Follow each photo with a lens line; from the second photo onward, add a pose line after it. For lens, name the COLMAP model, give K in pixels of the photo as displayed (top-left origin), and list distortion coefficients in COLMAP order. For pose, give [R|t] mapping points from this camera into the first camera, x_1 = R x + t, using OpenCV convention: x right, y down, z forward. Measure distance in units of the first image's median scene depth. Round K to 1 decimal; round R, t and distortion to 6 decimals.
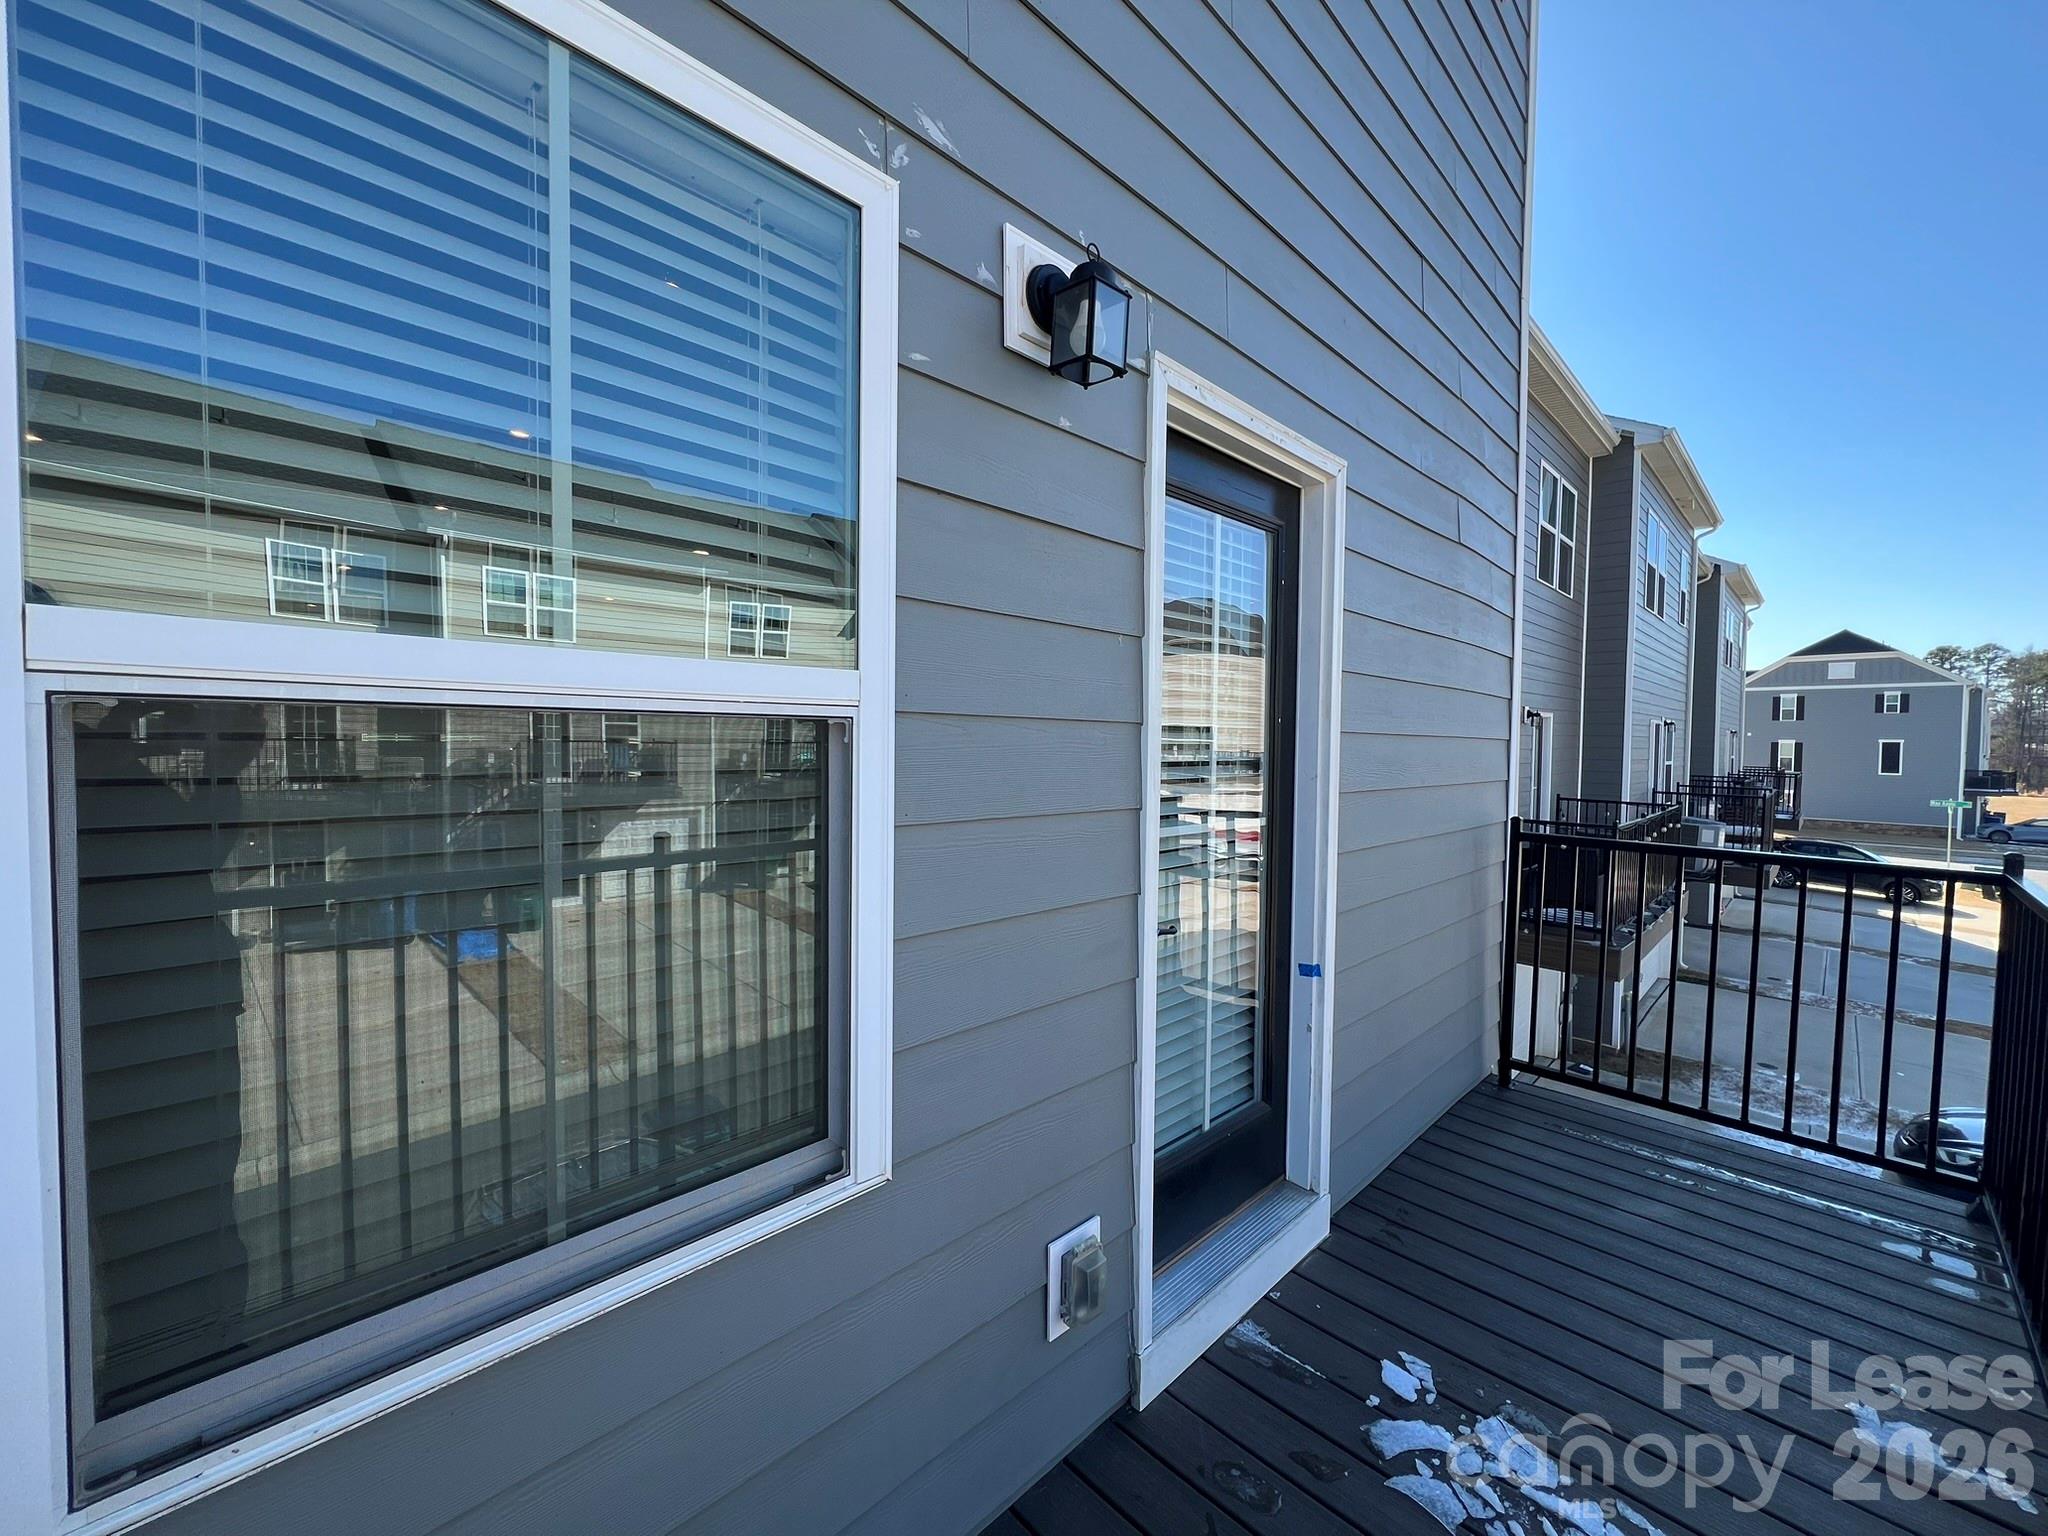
lens RADIAL K [[823.2, 0, 1018.5], [0, 823.2, 765.4], [0, 0, 1]] dist [-0.001685, -0.000111]
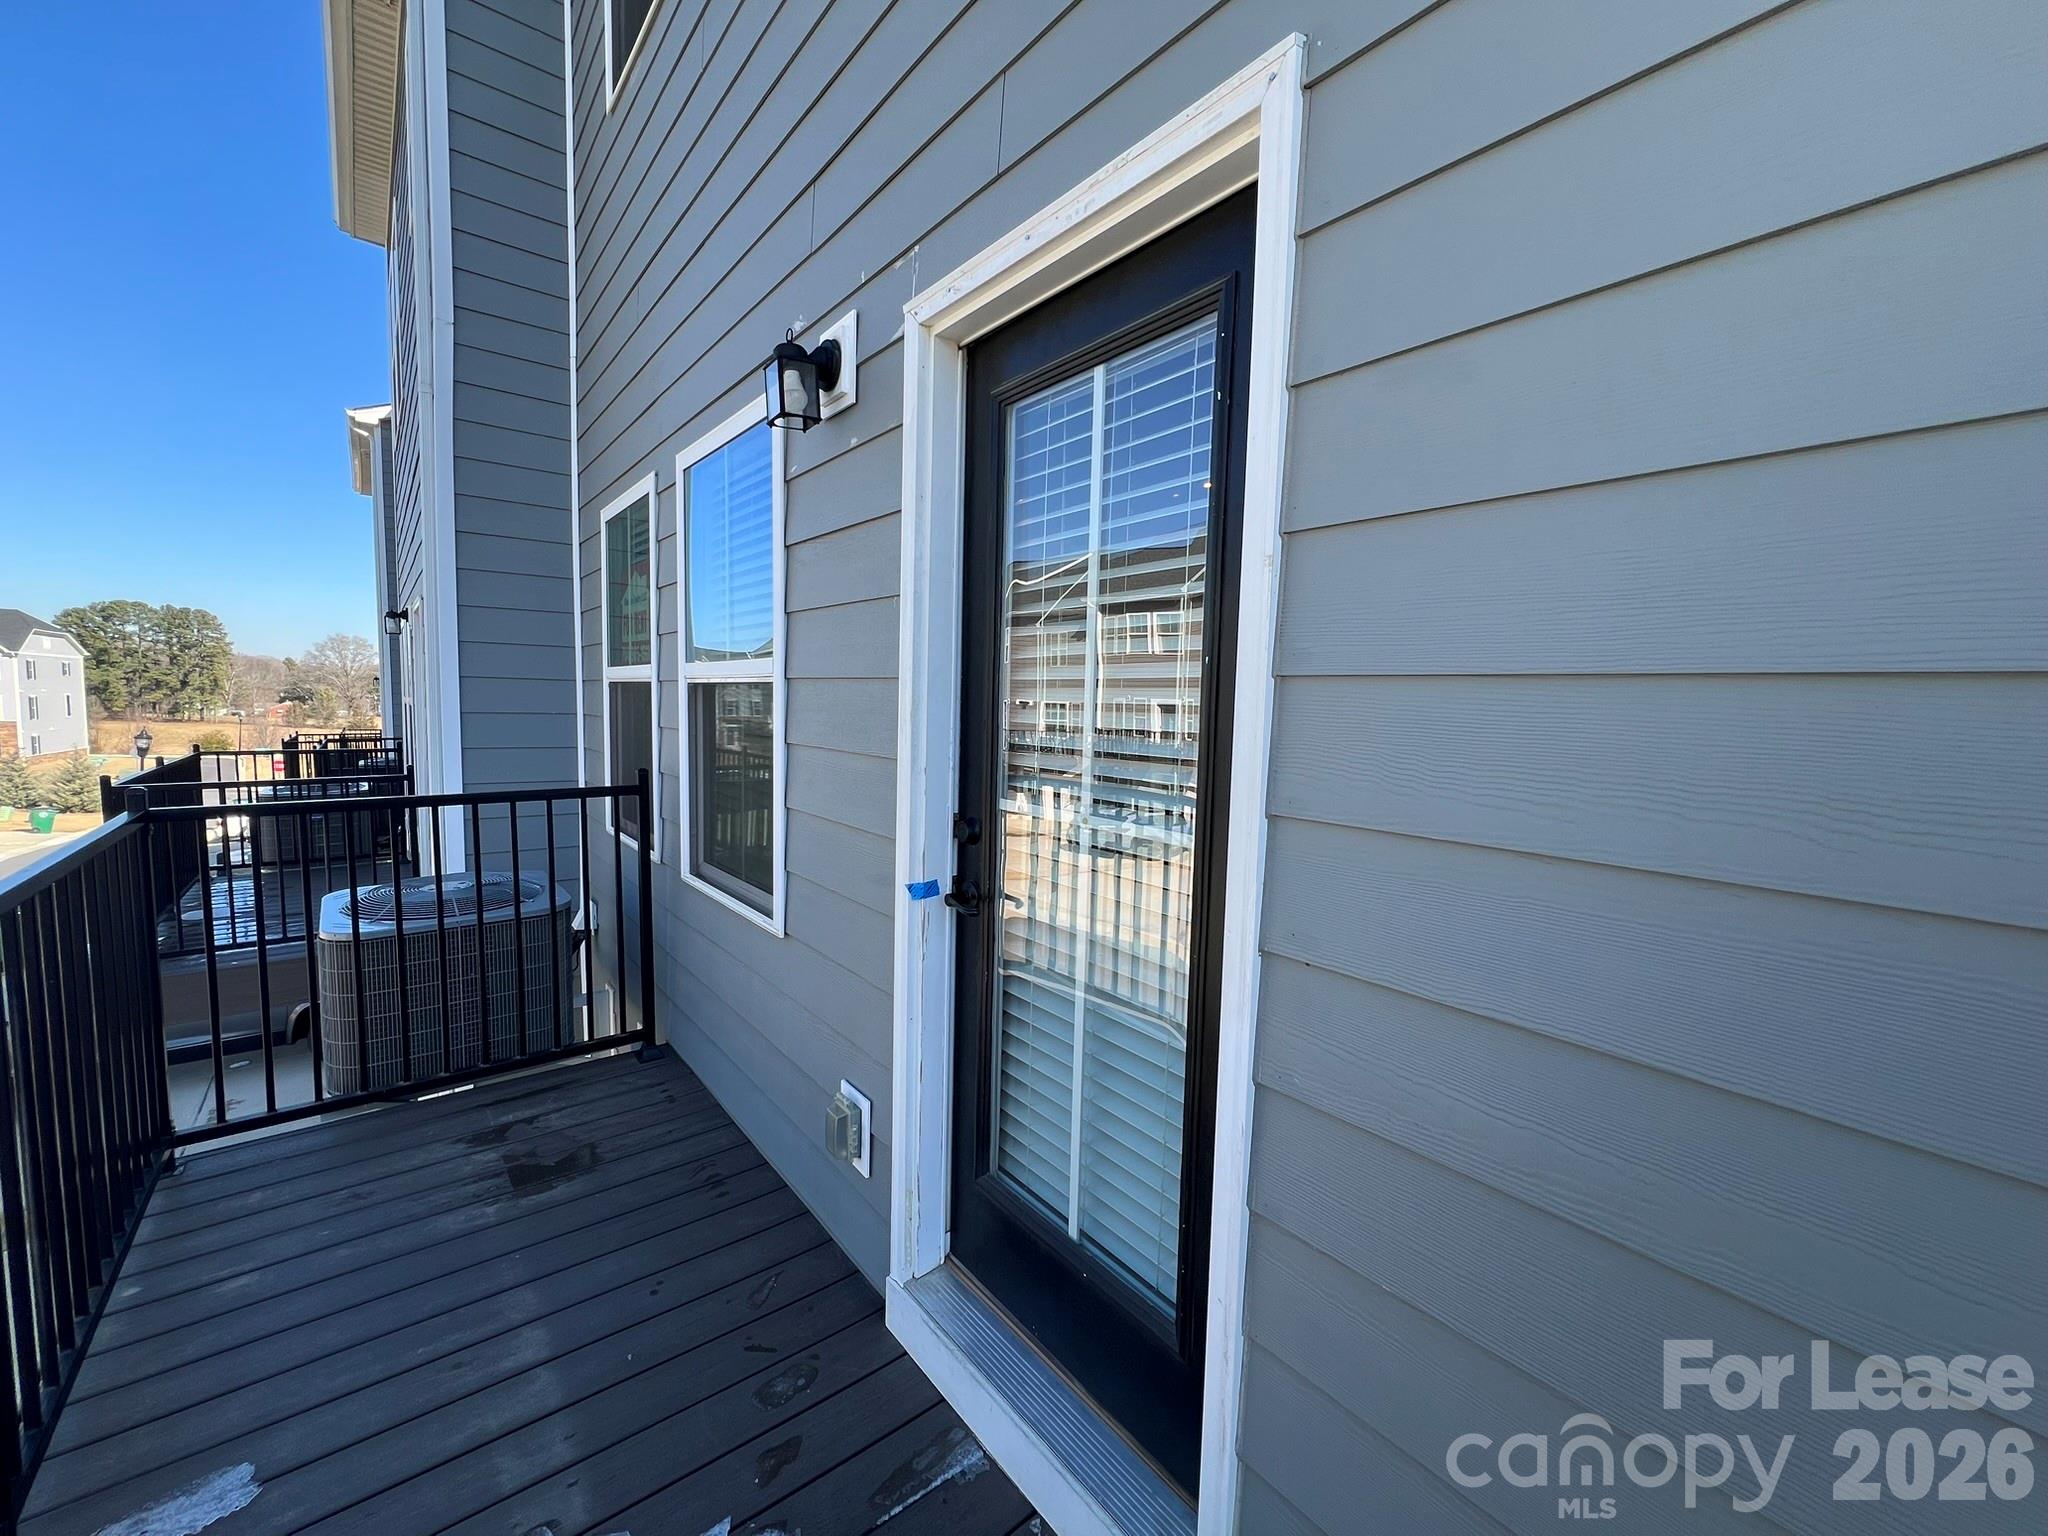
lens RADIAL K [[818.8, 0, 974.3], [0, 818.8, 774.1], [0, 0, 1]] dist [0.043909, 0.000004]
pose [[-0.133946, 0.073520, -0.988258, 1.009133], [-0.056782, 0.995036, 0.081720, -0.019088], [0.989361, 0.067061, -0.129106, 1.057785]]
